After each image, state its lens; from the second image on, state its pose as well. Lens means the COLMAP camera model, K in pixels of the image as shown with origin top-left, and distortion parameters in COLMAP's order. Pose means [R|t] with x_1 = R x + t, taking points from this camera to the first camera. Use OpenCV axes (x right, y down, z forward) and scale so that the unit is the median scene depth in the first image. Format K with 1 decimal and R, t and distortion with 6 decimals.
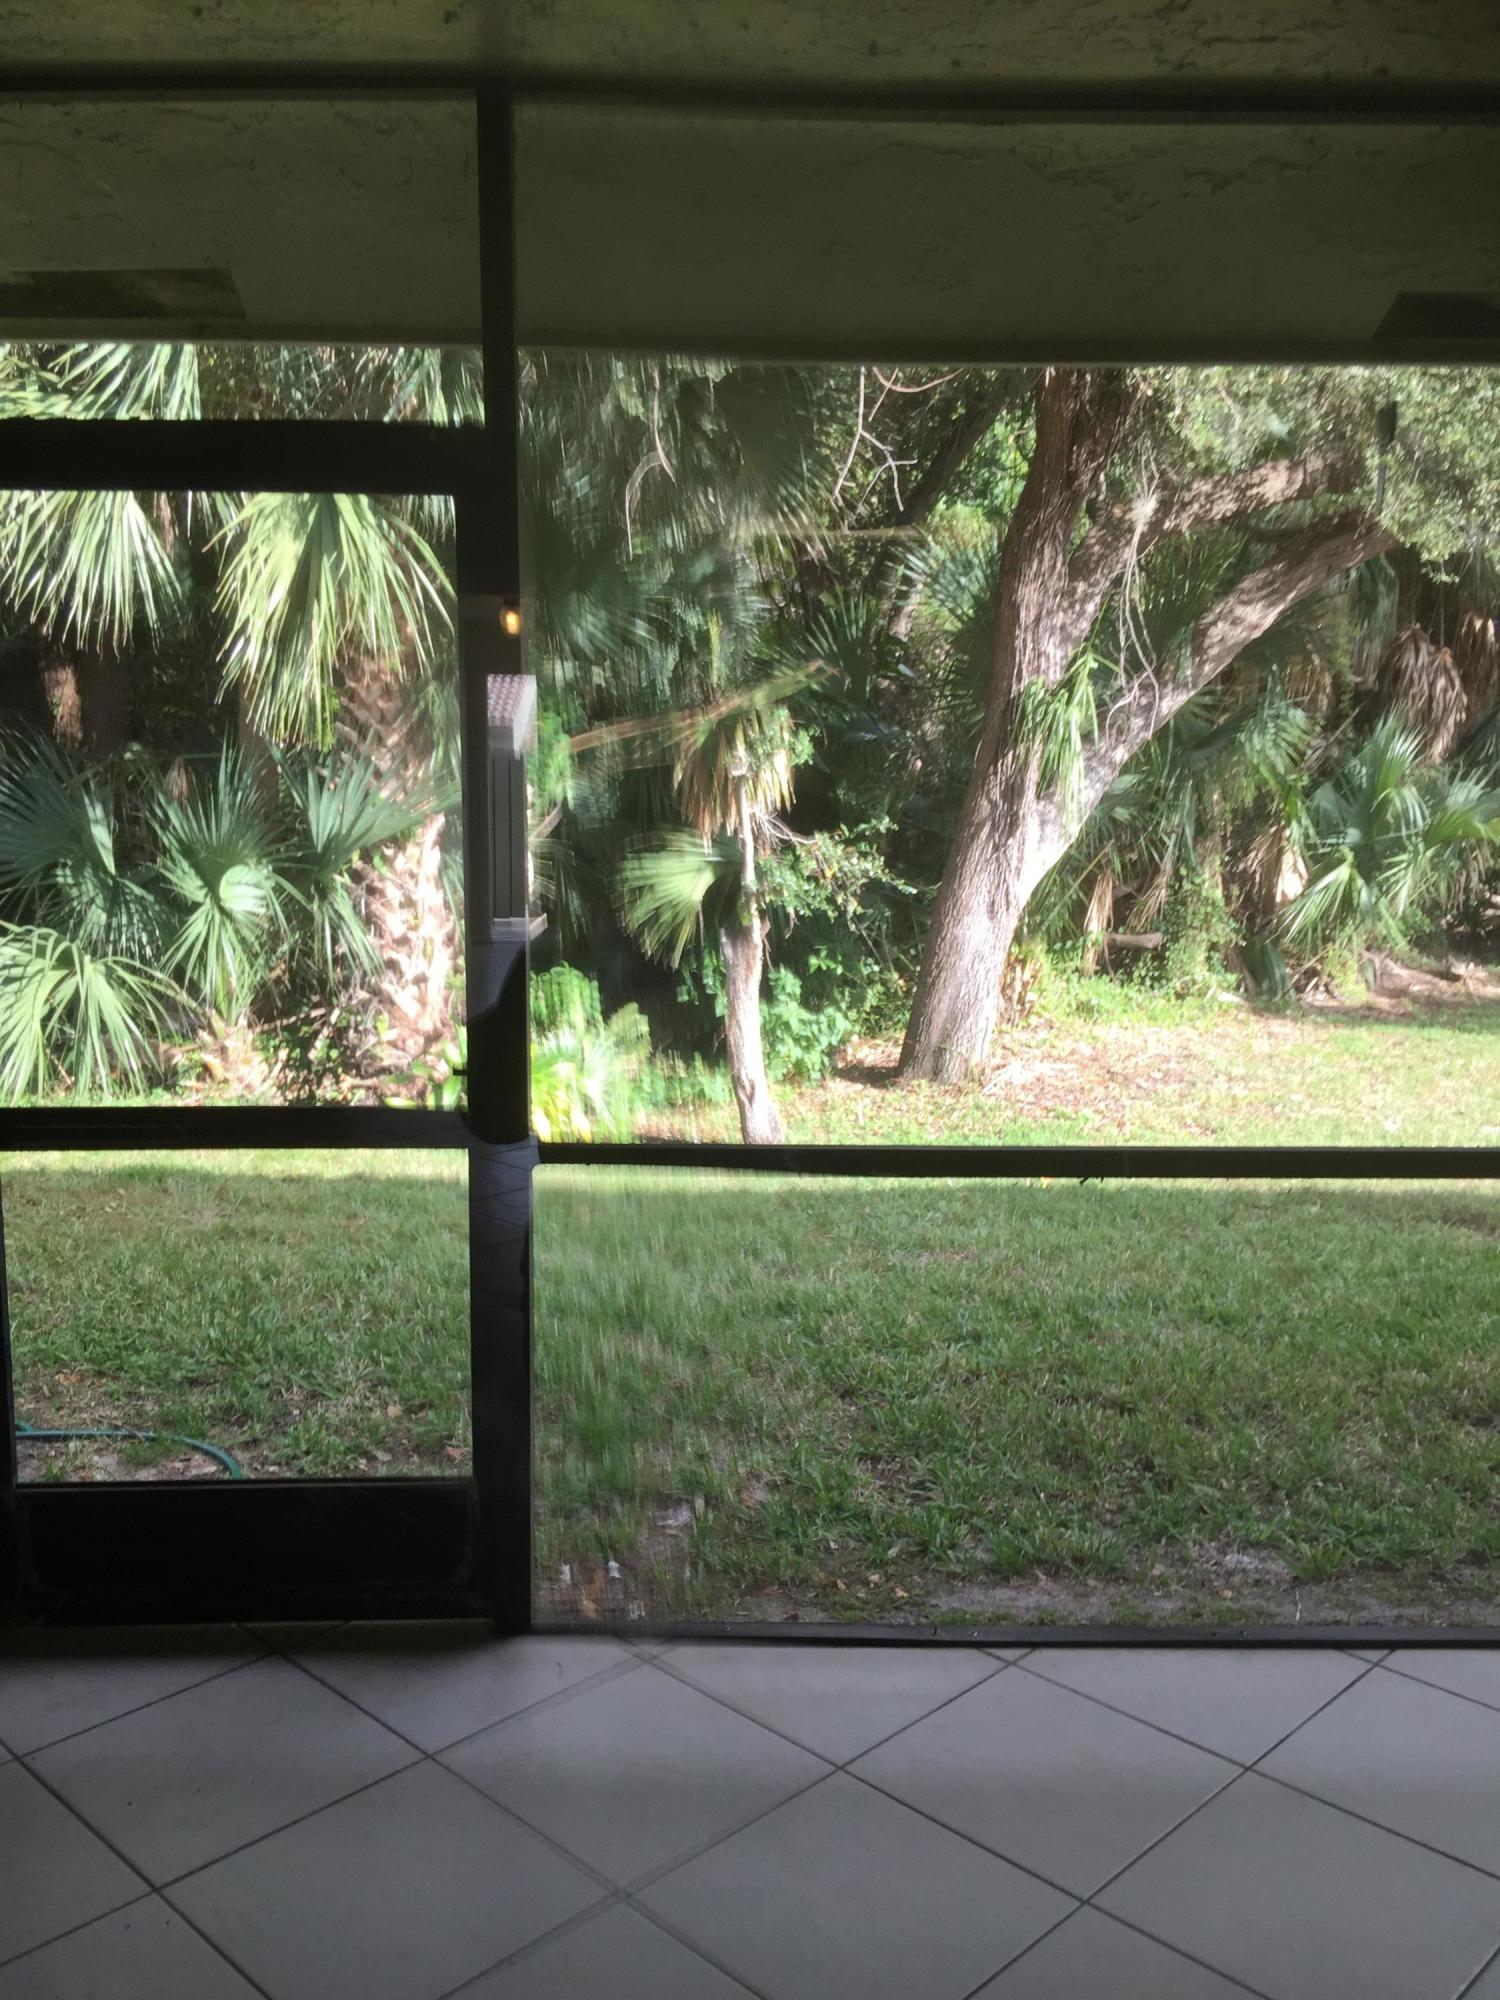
lens RADIAL K [[1700.2, 0, 760.4], [0, 1700.2, 1067.2], [0, 0, 1]] dist [0.067629, 0.002045]
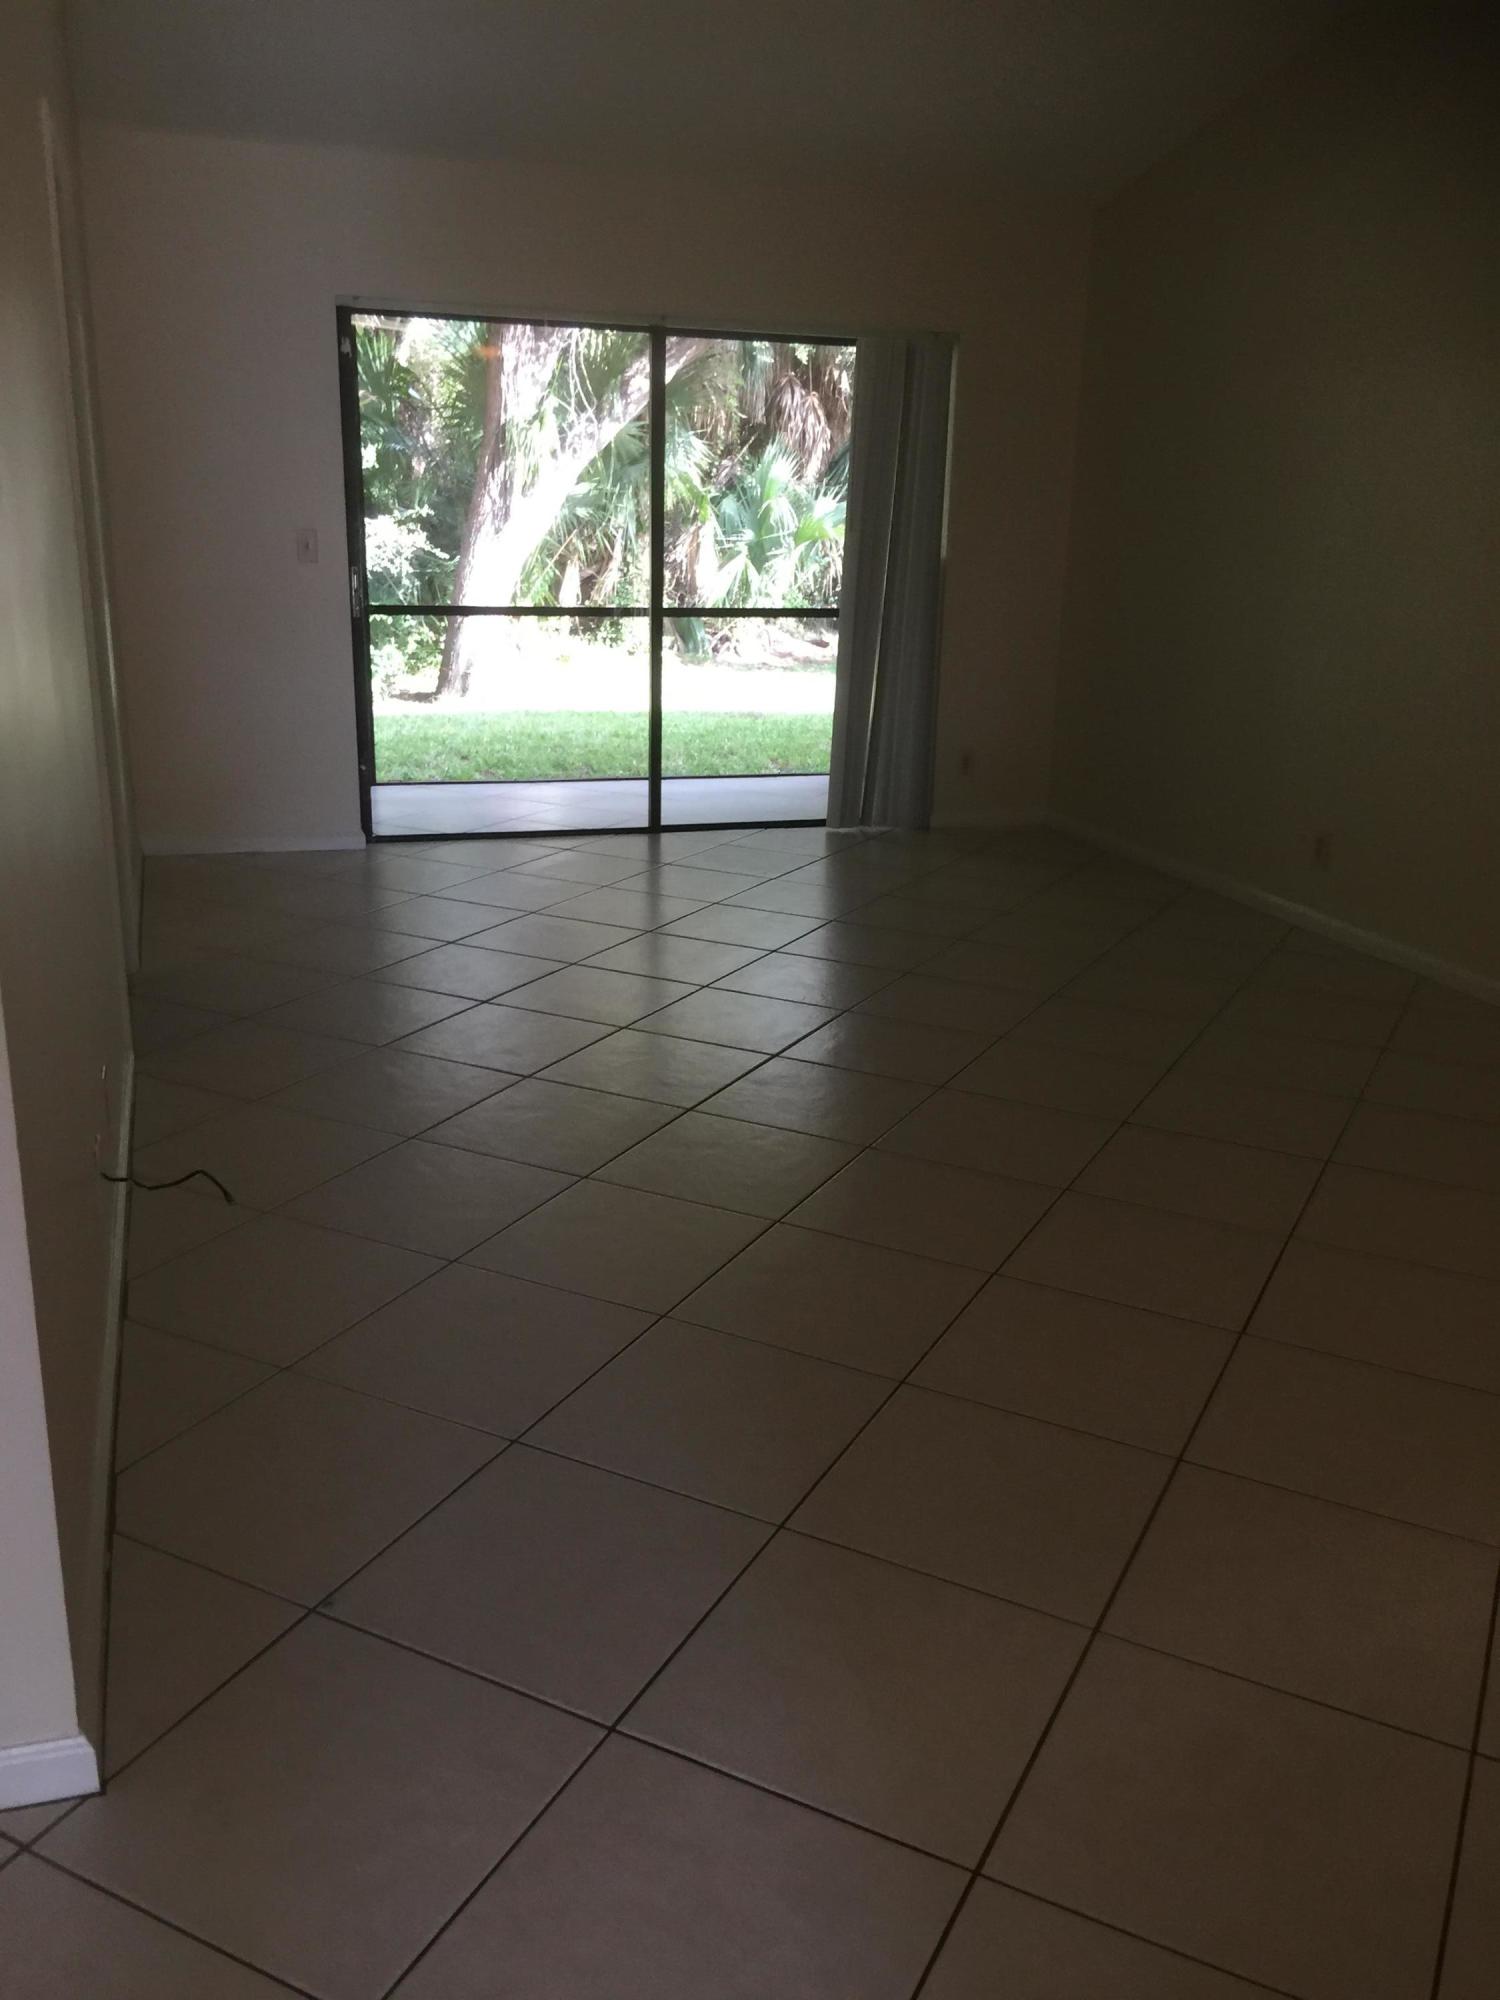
lens RADIAL K [[1700.2, 0, 760.4], [0, 1700.2, 1067.2], [0, 0, 1]] dist [0.067629, 0.002045]
pose [[0.956319, -0.072376, 0.283224, -0.073752], [0.026753, 0.986469, 0.161753, 0.072030], [-0.291099, -0.147110, 0.945315, -0.407301]]
